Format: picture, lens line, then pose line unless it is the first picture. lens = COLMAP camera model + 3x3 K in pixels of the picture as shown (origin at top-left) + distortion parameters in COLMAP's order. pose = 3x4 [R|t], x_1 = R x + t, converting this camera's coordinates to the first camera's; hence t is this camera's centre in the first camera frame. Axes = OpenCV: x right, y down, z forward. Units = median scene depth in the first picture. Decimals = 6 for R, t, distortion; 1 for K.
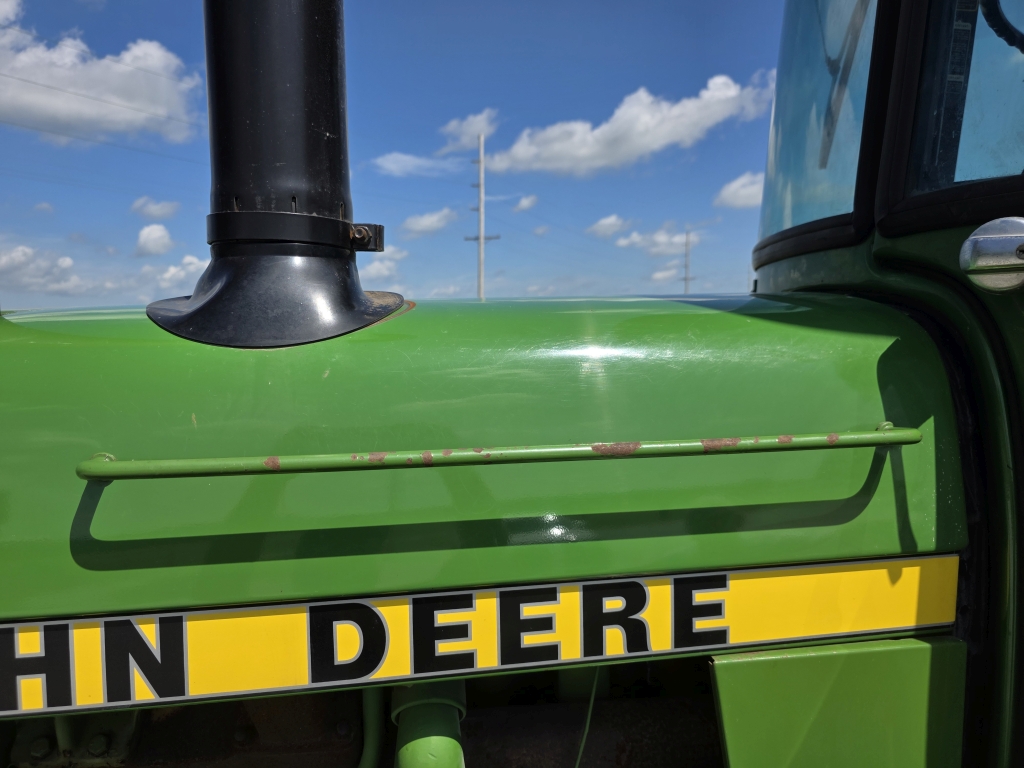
lens RADIAL K [[703.7, 0, 512.0], [0, 703.7, 384.0], [0, 0, 1]] dist [0.026924, -0.033923]
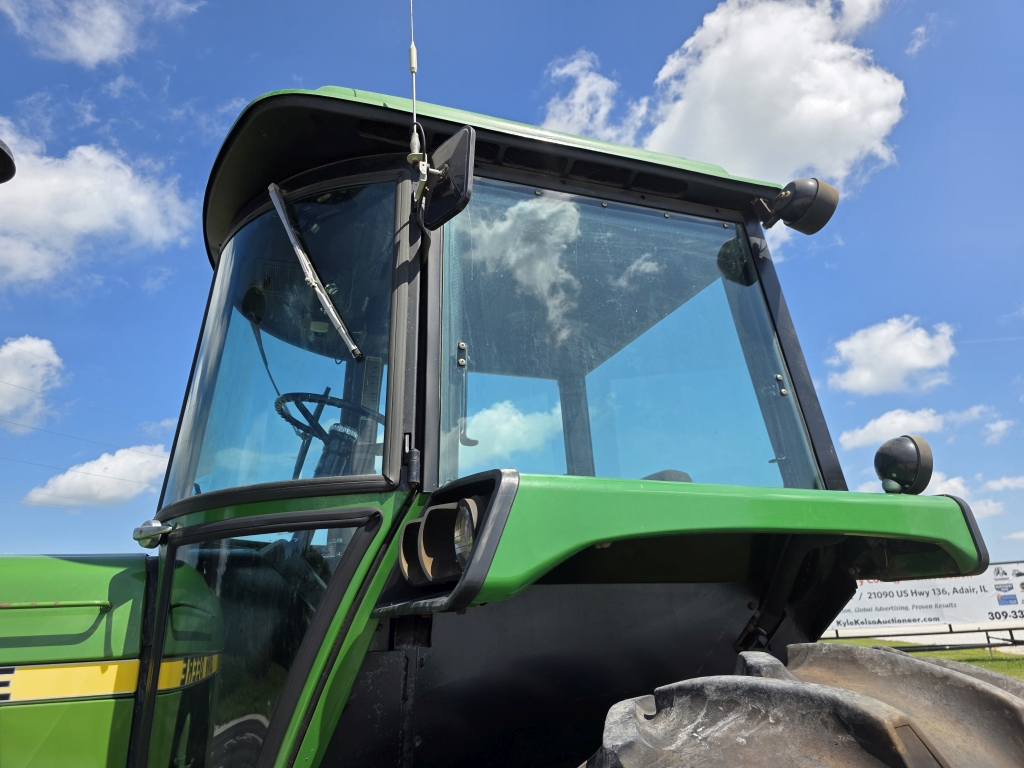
lens RADIAL K [[683.4, 0, 504.7], [0, 683.4, 378.0], [0, 0, 1]] dist [0.027098, -0.021746]
pose [[0.968045, 0.057723, 0.244043, 1.322184], [0.047801, 0.912833, -0.405525, 0.412422], [-0.246179, 0.404232, 0.880904, -1.905790]]
